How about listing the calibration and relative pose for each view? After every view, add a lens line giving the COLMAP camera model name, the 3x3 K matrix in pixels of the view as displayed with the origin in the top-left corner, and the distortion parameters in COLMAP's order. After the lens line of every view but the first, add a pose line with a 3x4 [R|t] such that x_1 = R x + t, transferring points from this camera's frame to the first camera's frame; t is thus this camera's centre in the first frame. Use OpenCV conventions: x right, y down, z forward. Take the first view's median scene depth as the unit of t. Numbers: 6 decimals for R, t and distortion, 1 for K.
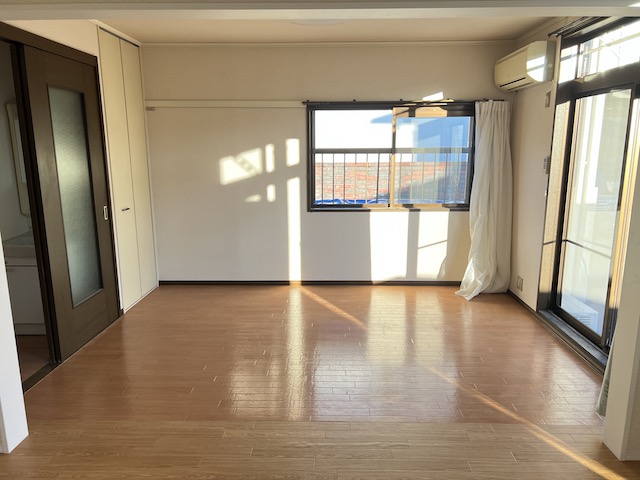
lens RADIAL K [[482.9, 0, 315.0], [0, 482.9, 241.2], [0, 0, 1]] dist [0.042000, -0.053199]
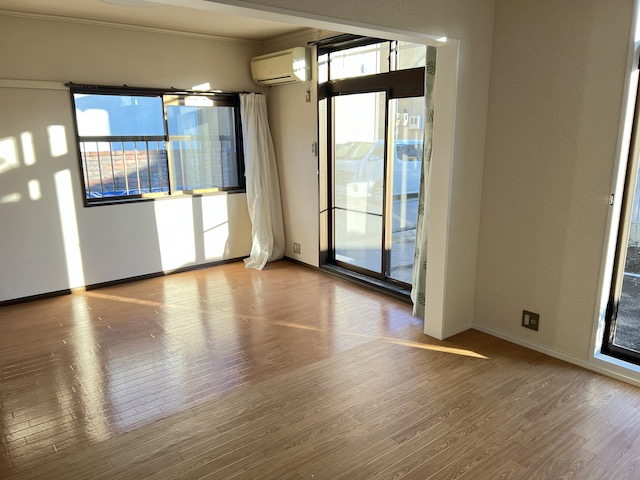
lens RADIAL K [[482.9, 0, 326.4], [0, 482.9, 242.7], [0, 0, 1]] dist [0.042000, -0.053199]
pose [[0.759297, -0.146292, 0.634088, -0.266419], [0.129979, 0.988863, 0.072497, -0.004194], [-0.637632, 0.027372, 0.769855, 0.026735]]
